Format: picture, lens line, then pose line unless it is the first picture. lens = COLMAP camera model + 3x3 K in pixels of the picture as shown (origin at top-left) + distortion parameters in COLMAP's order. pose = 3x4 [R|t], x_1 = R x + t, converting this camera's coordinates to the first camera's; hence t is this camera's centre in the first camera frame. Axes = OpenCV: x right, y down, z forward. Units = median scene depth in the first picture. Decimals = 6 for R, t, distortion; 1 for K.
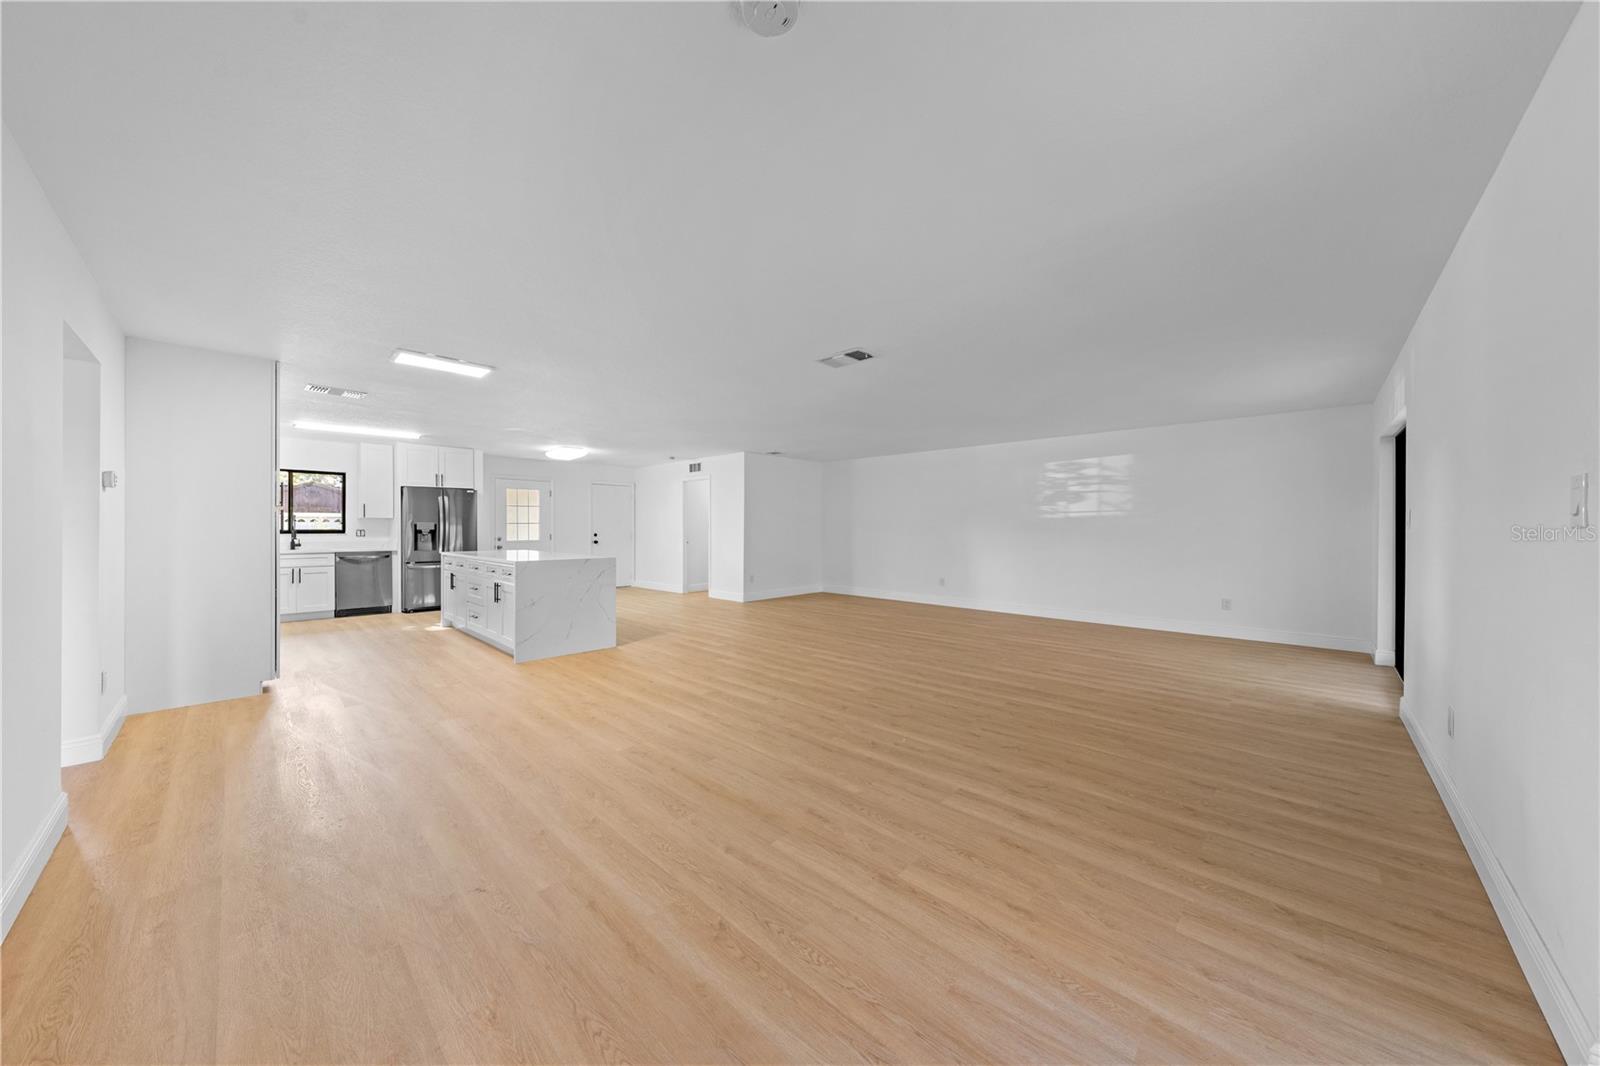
lens RADIAL K [[539.6, 0, 802.9], [0, 539.6, 528.8], [0, 0, 1]] dist [-0.003462, -0.000109]
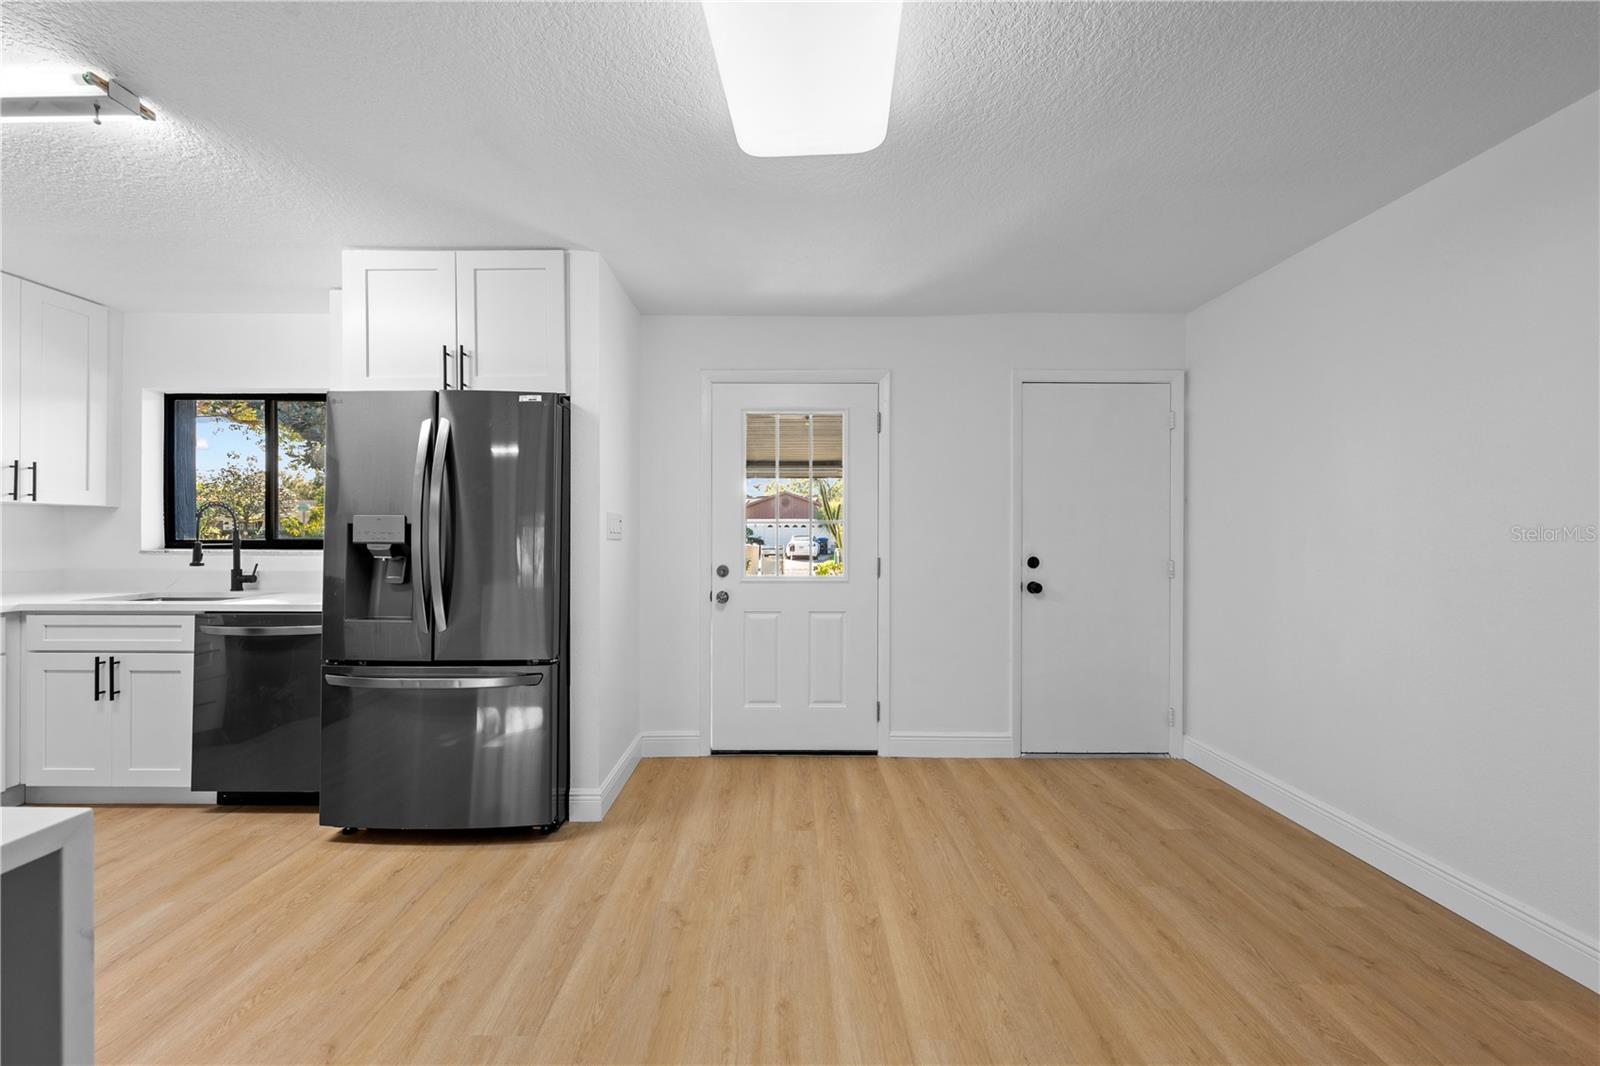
lens RADIAL K [[559.2, 0, 785.0], [0, 559.2, 533.5], [0, 0, 1]] dist [-0.001701, 0.000167]
pose [[0.684297, 0.003984, -0.729193, -0.358925], [-0.005027, 0.999987, 0.000746, -0.005086], [0.729186, 0.003155, 0.684308, 0.972494]]
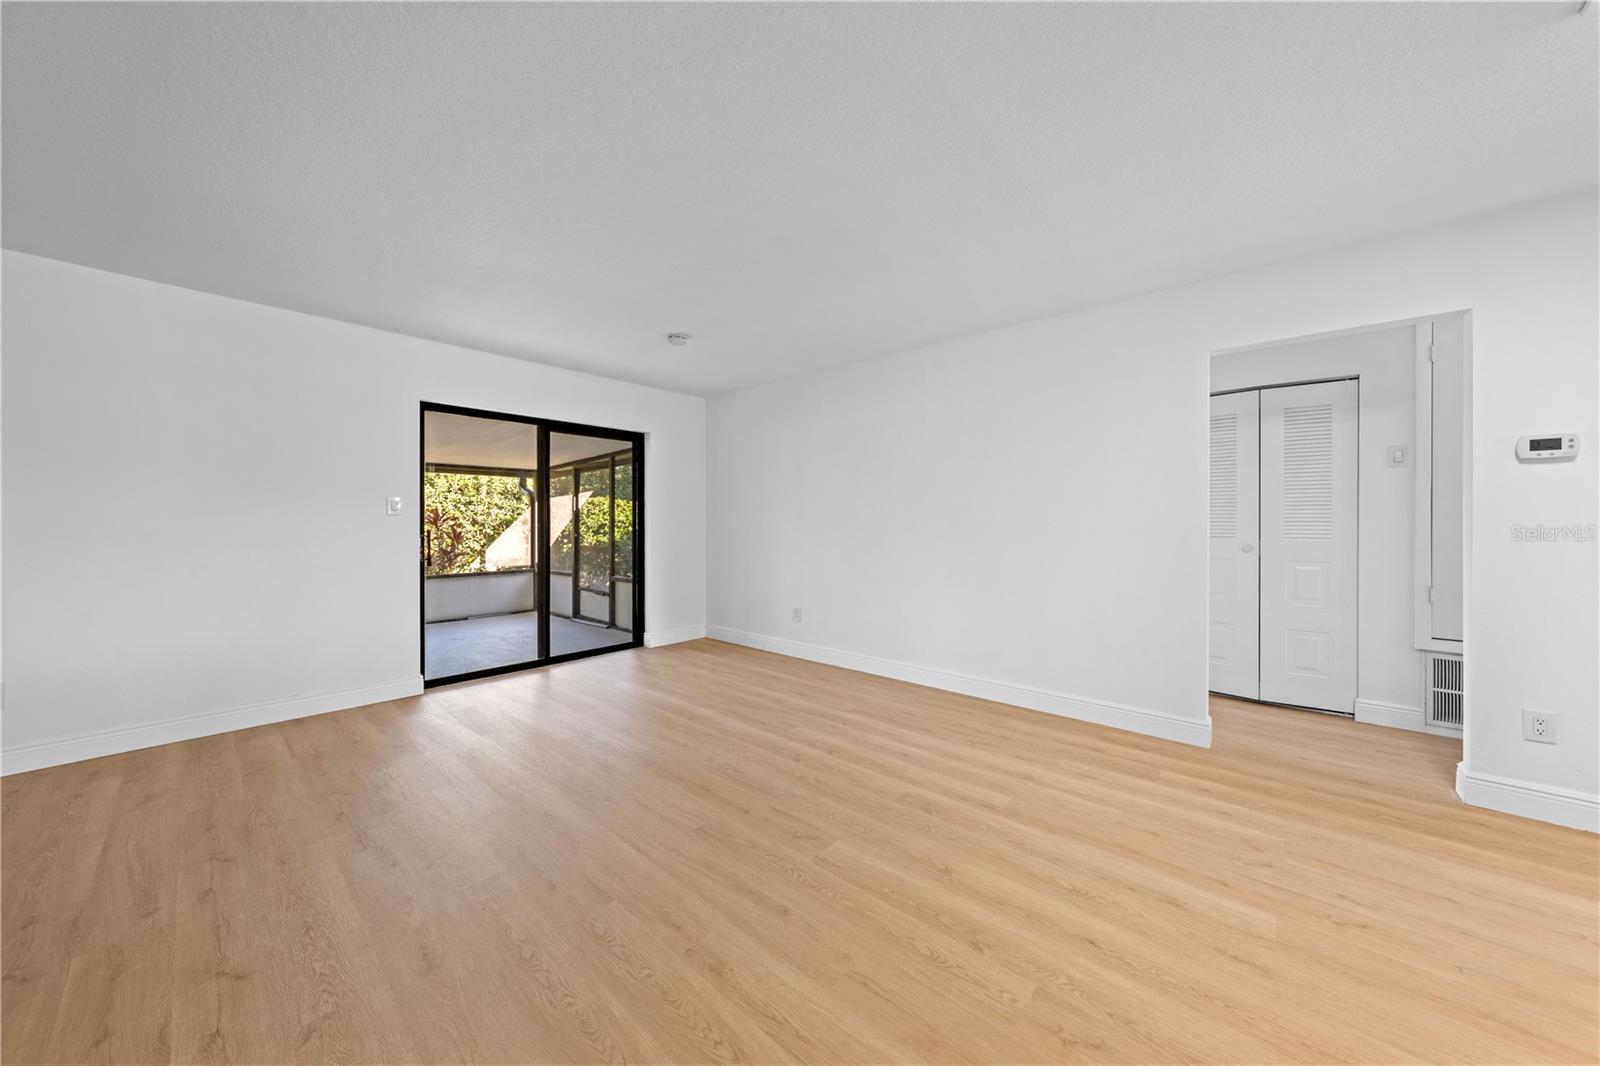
lens RADIAL K [[545.2, 0, 805.7], [0, 545.2, 526.3], [0, 0, 1]] dist [-0.002015, -0.000040]
pose [[-0.999379, -0.002499, -0.035134, -0.107715], [-0.002803, 0.999959, 0.008611, 0.004359], [0.035112, 0.008704, -0.999345, 0.651739]]
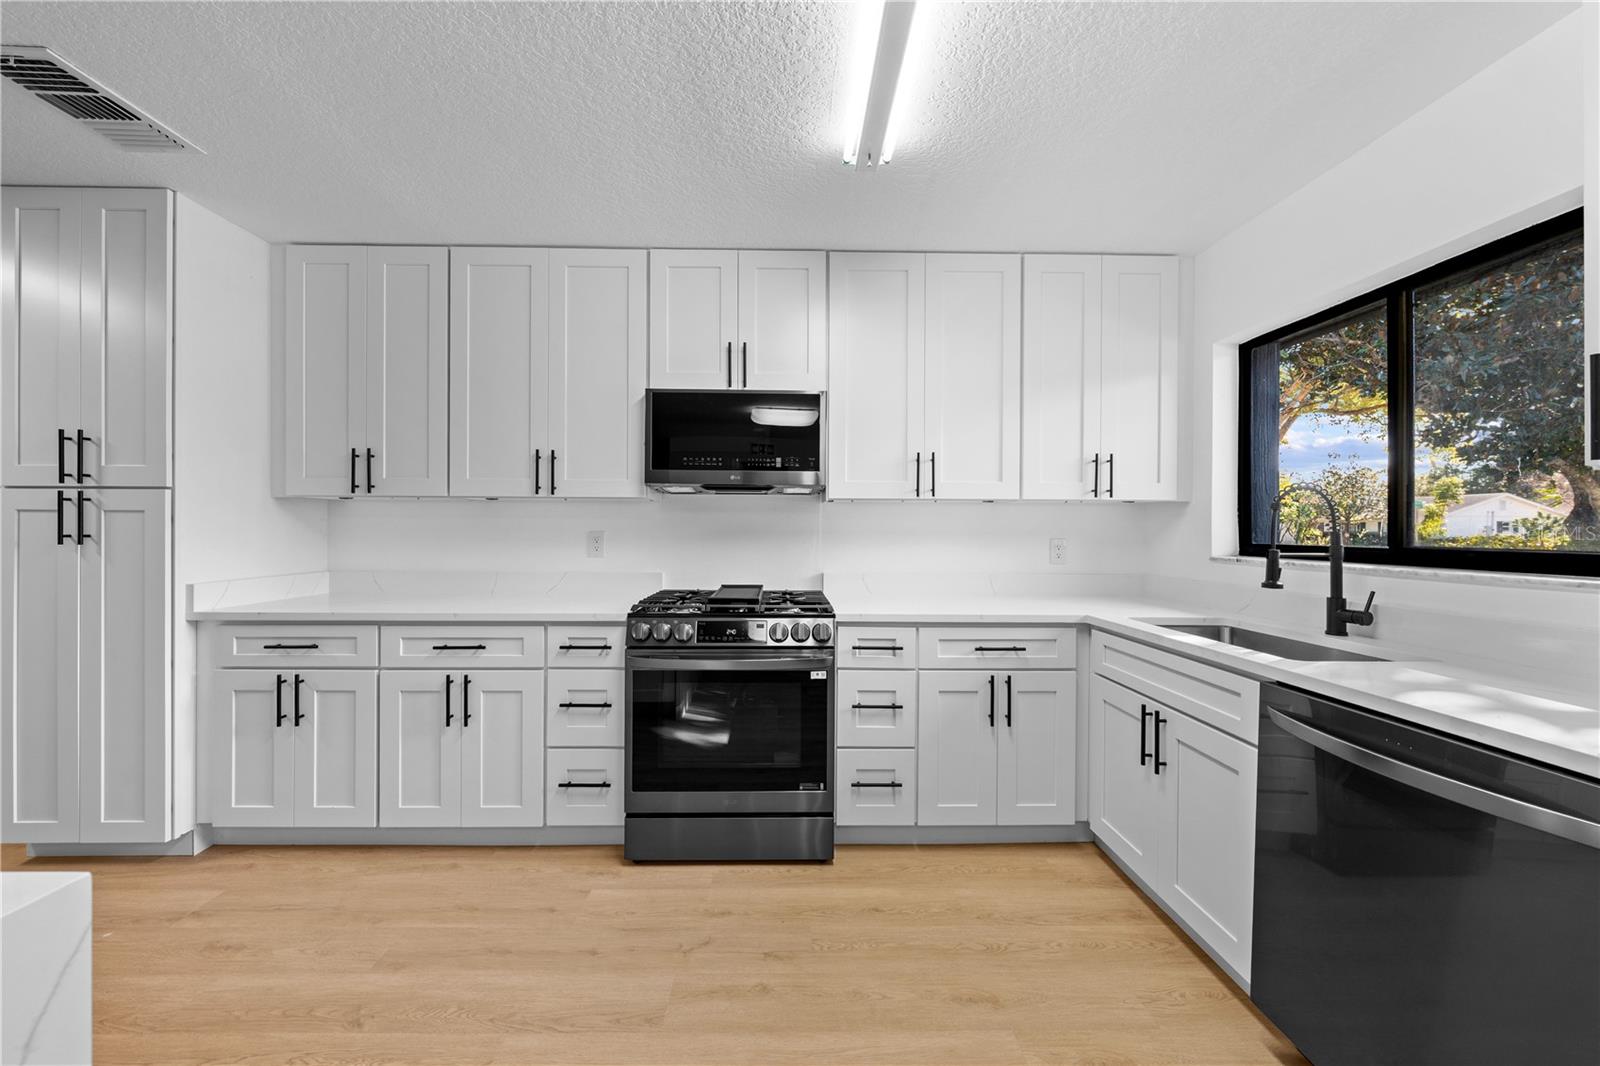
lens RADIAL K [[561.4, 0, 788.4], [0, 561.4, 529.0], [0, 0, 1]] dist [-0.002575, -0.000002]
pose [[-0.716095, -0.004230, -0.697990, -0.591849], [-0.007000, 0.999975, 0.001121, -0.004384], [0.697968, 0.005688, -0.716106, 0.967451]]
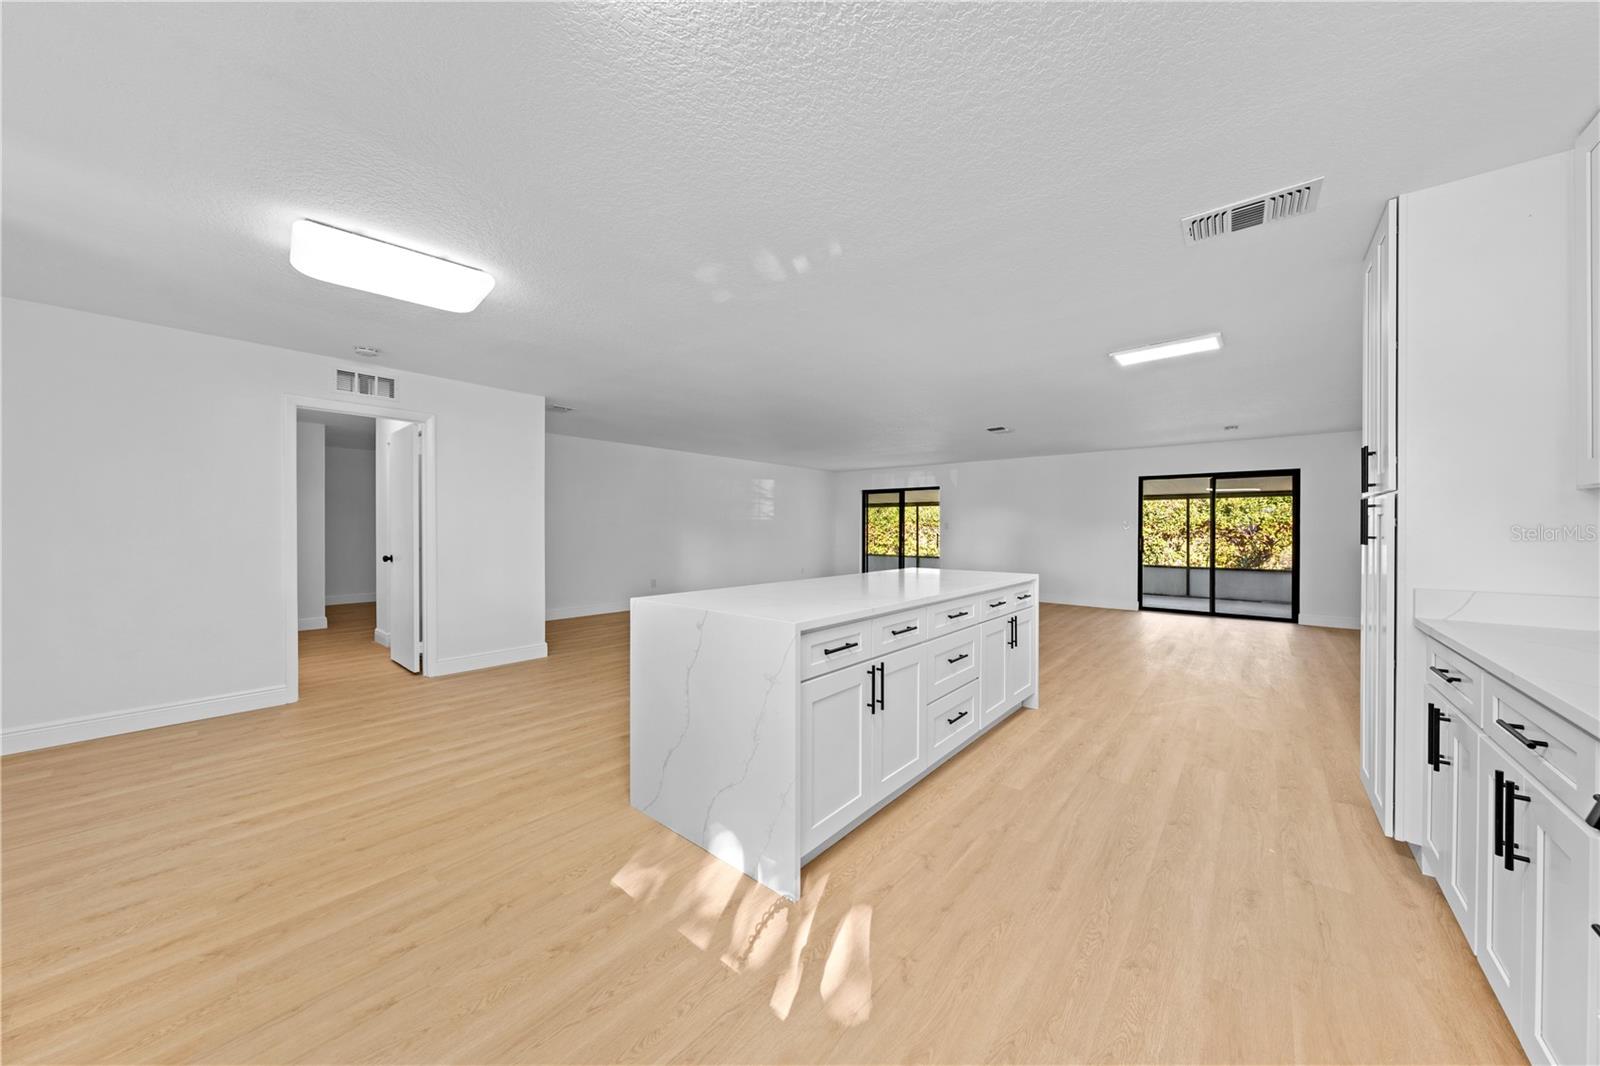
lens RADIAL K [[540.6, 0, 802.8], [0, 540.6, 530.8], [0, 0, 1]] dist [-0.003015, -0.000111]
pose [[-0.056050, -0.005131, 0.998415, -0.809749], [-0.000875, 0.999987, 0.005090, -0.003436], [-0.998428, -0.000589, -0.056054, 0.872157]]
